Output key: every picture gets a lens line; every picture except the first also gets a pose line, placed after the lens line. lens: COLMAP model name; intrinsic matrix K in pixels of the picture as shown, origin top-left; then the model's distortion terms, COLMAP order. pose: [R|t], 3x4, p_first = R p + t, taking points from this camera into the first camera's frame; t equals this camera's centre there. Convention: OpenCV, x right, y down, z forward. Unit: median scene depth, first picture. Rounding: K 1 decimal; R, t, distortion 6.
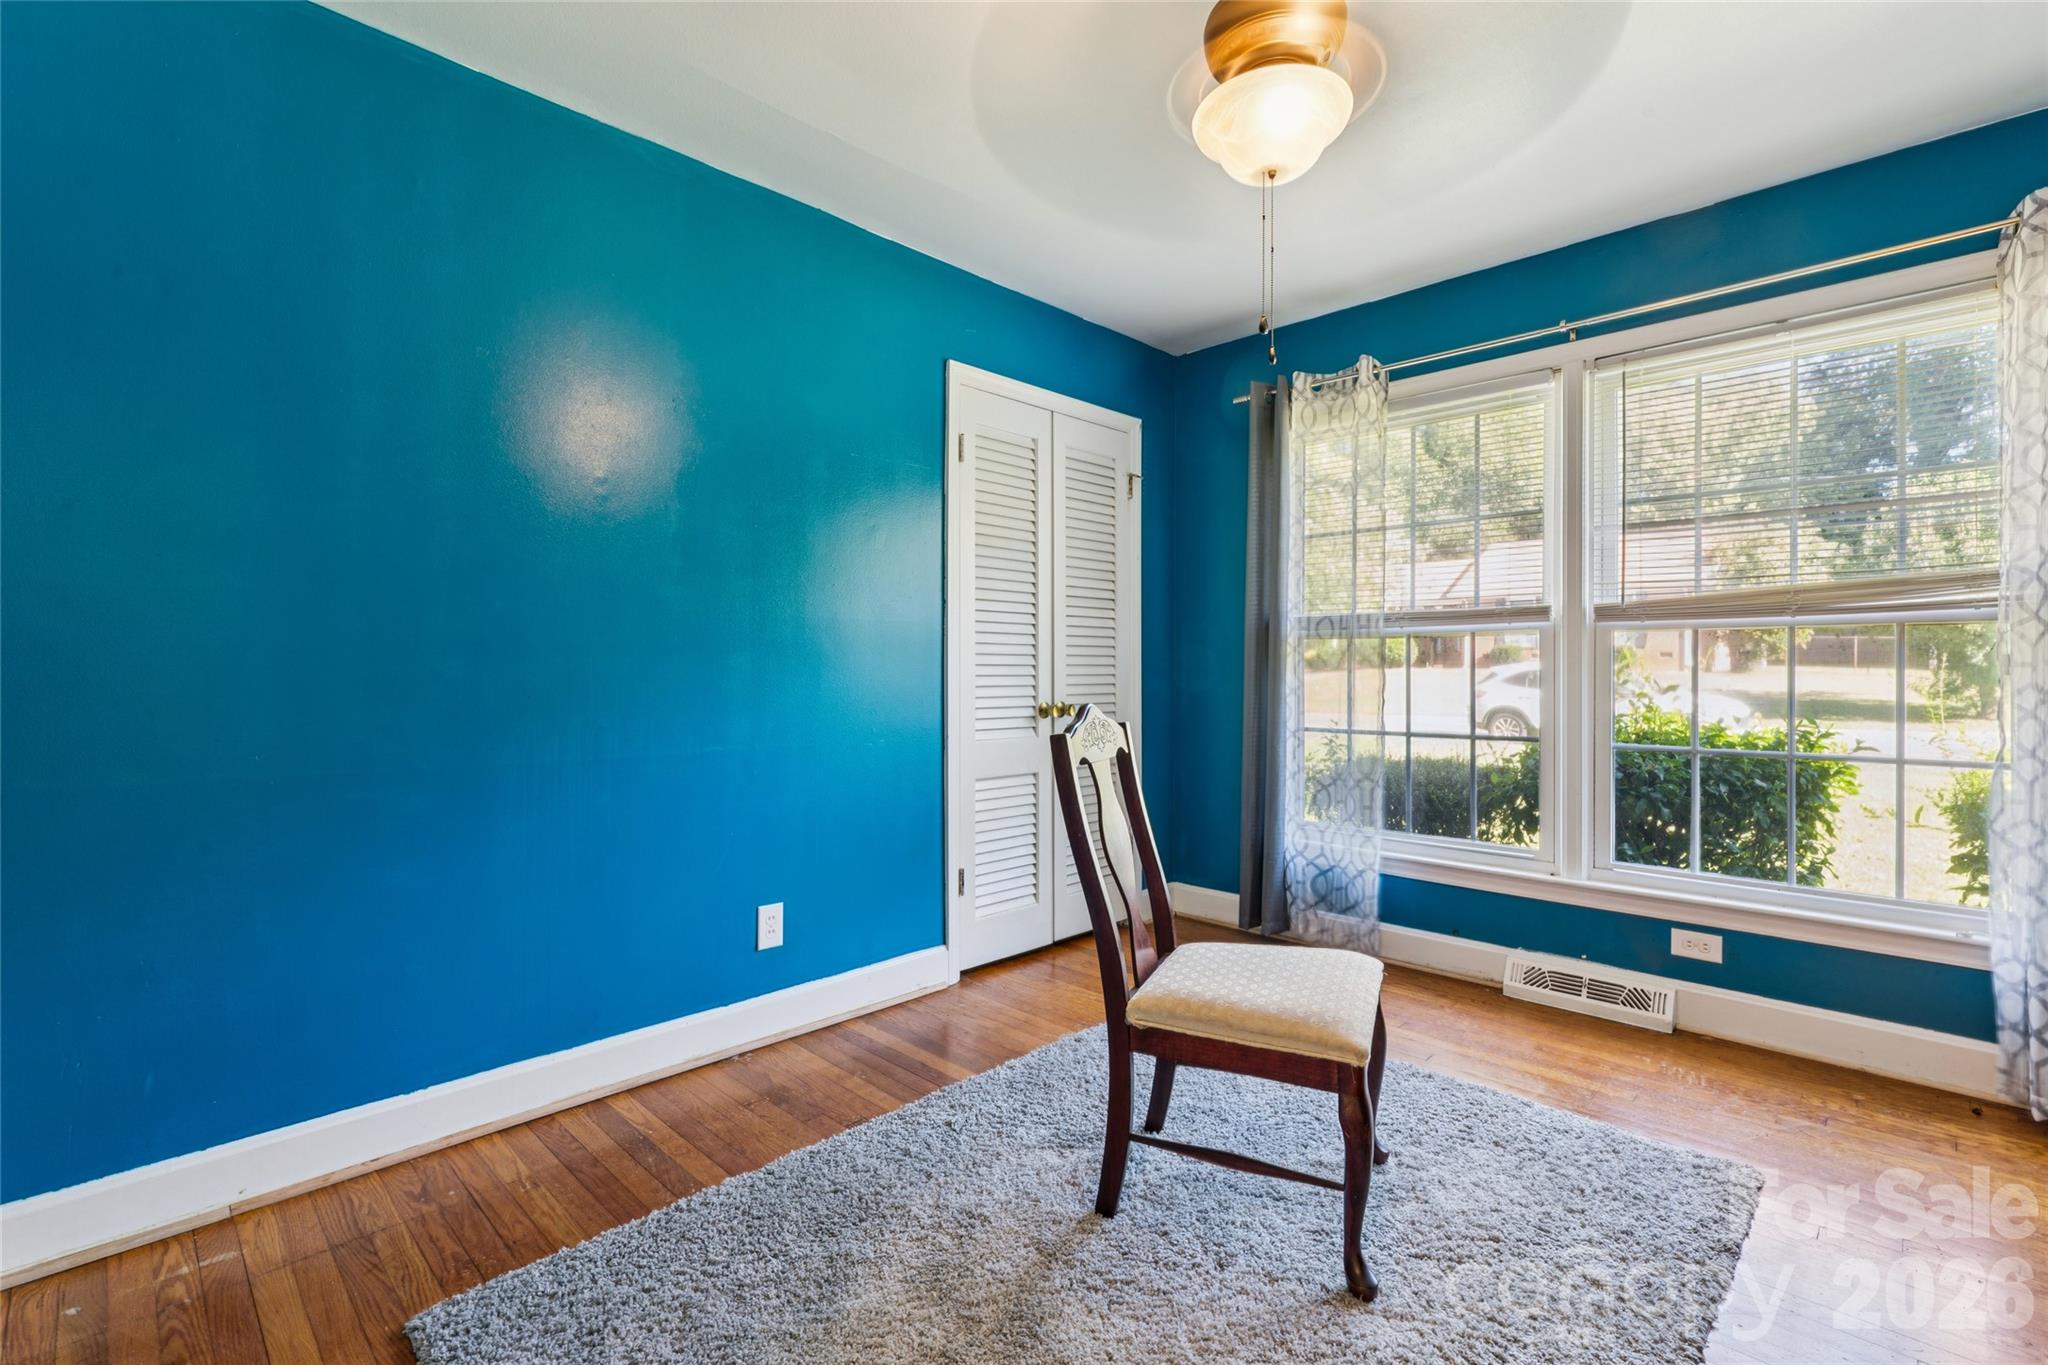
lens RADIAL K [[921.1, 0, 1027.4], [0, 921.1, 675.7], [0, 0, 1]] dist [-0.002162, 0.000470]
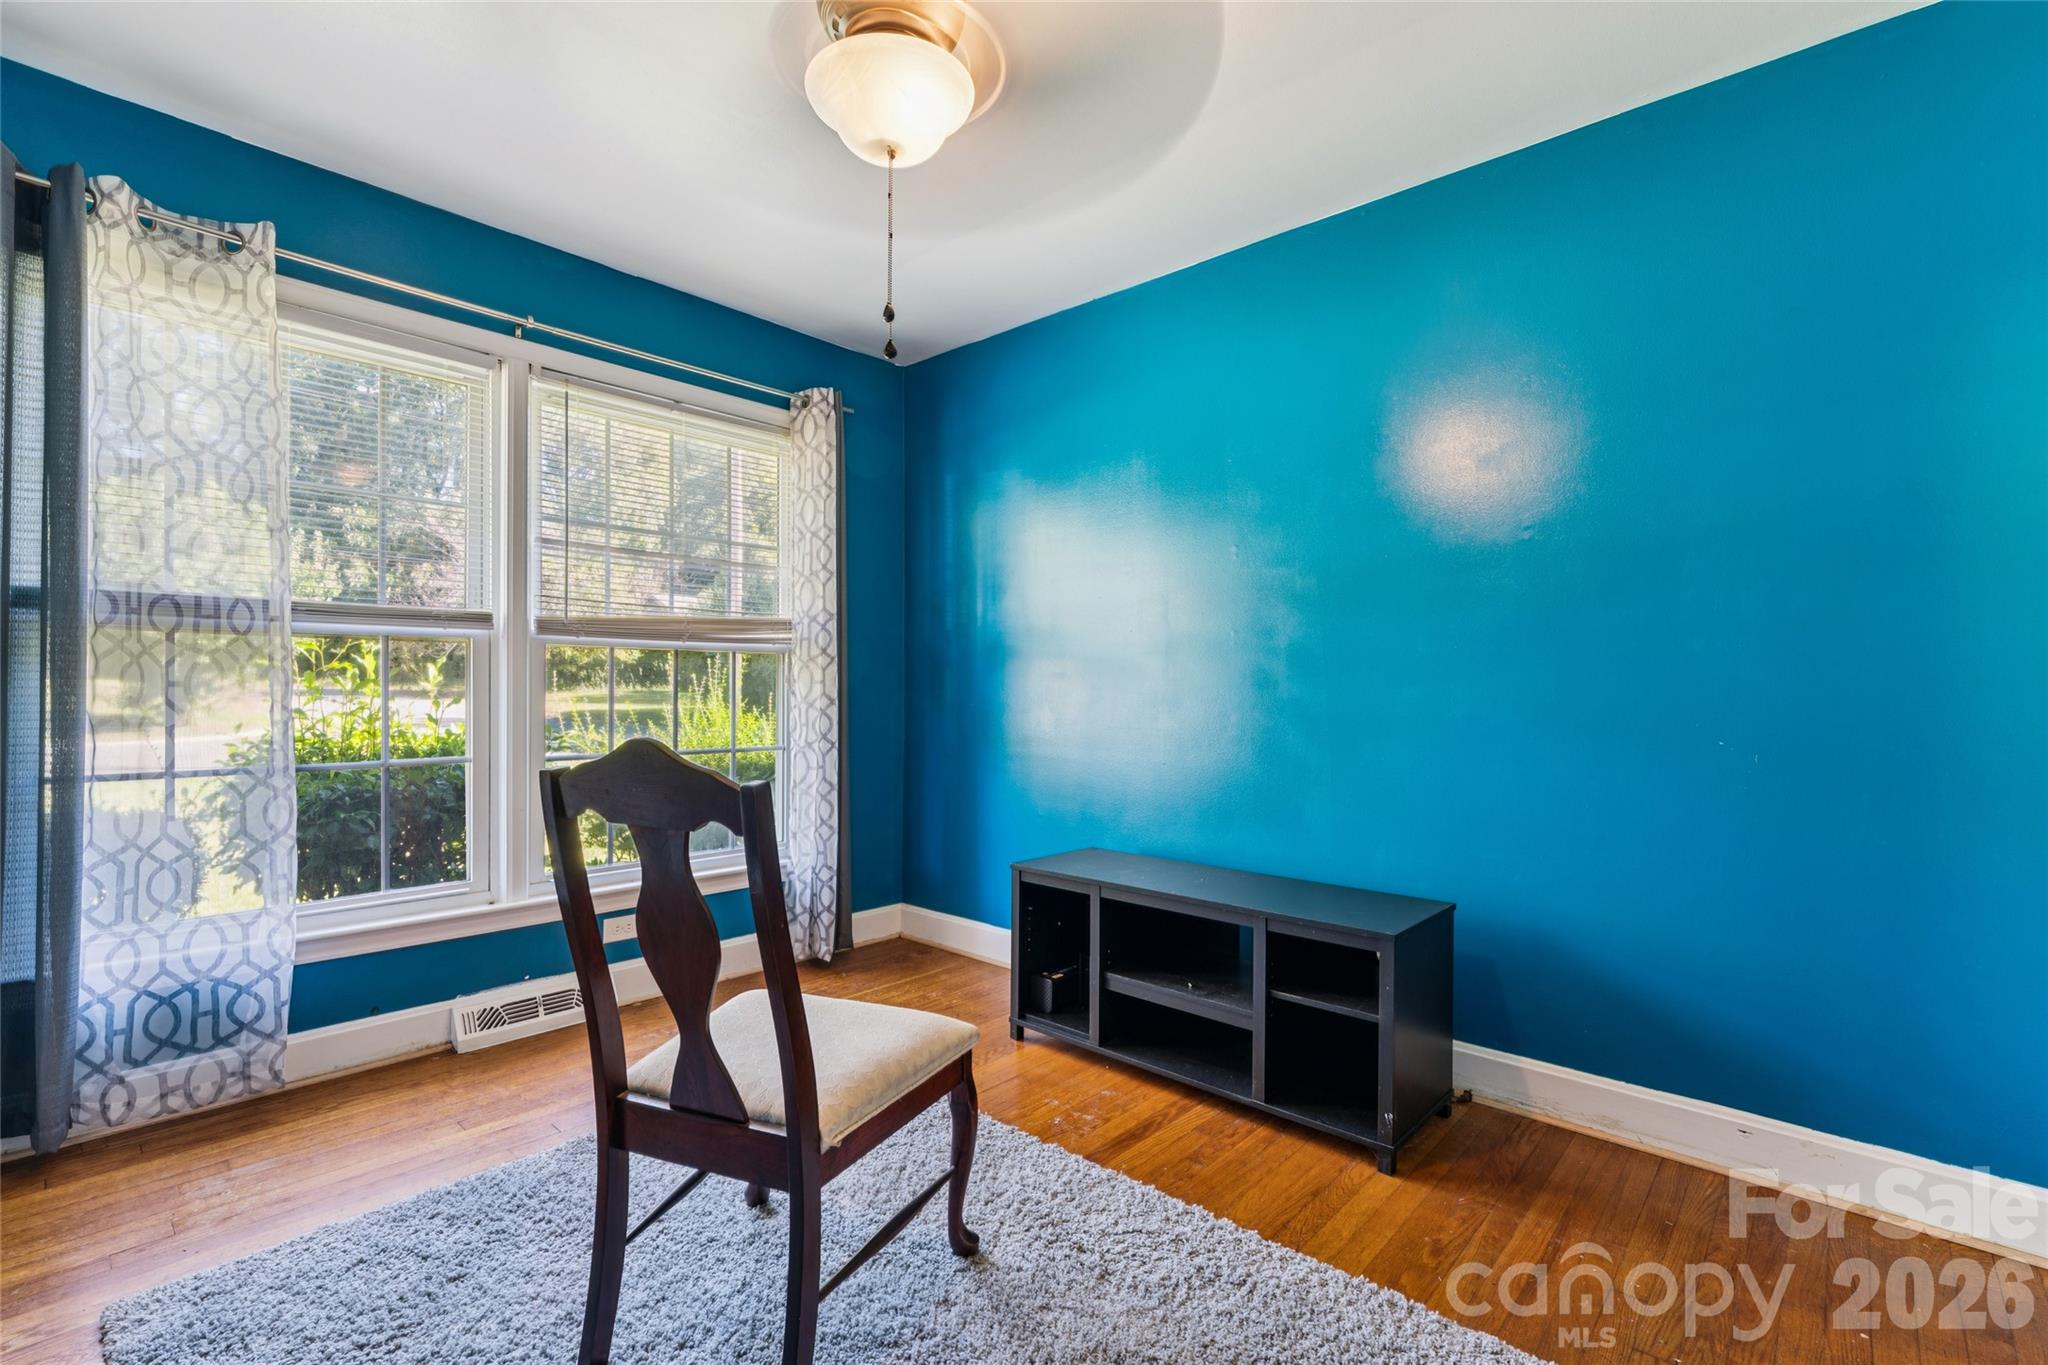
lens RADIAL K [[921.1, 0, 1026.6], [0, 921.1, 696.3], [0, 0, 1]] dist [-0.002162, 0.000470]
pose [[-0.038298, -0.009963, 0.999217, -0.373738], [-0.006316, 0.999933, 0.009728, -0.004794], [-0.999246, -0.005939, -0.038359, 0.495380]]
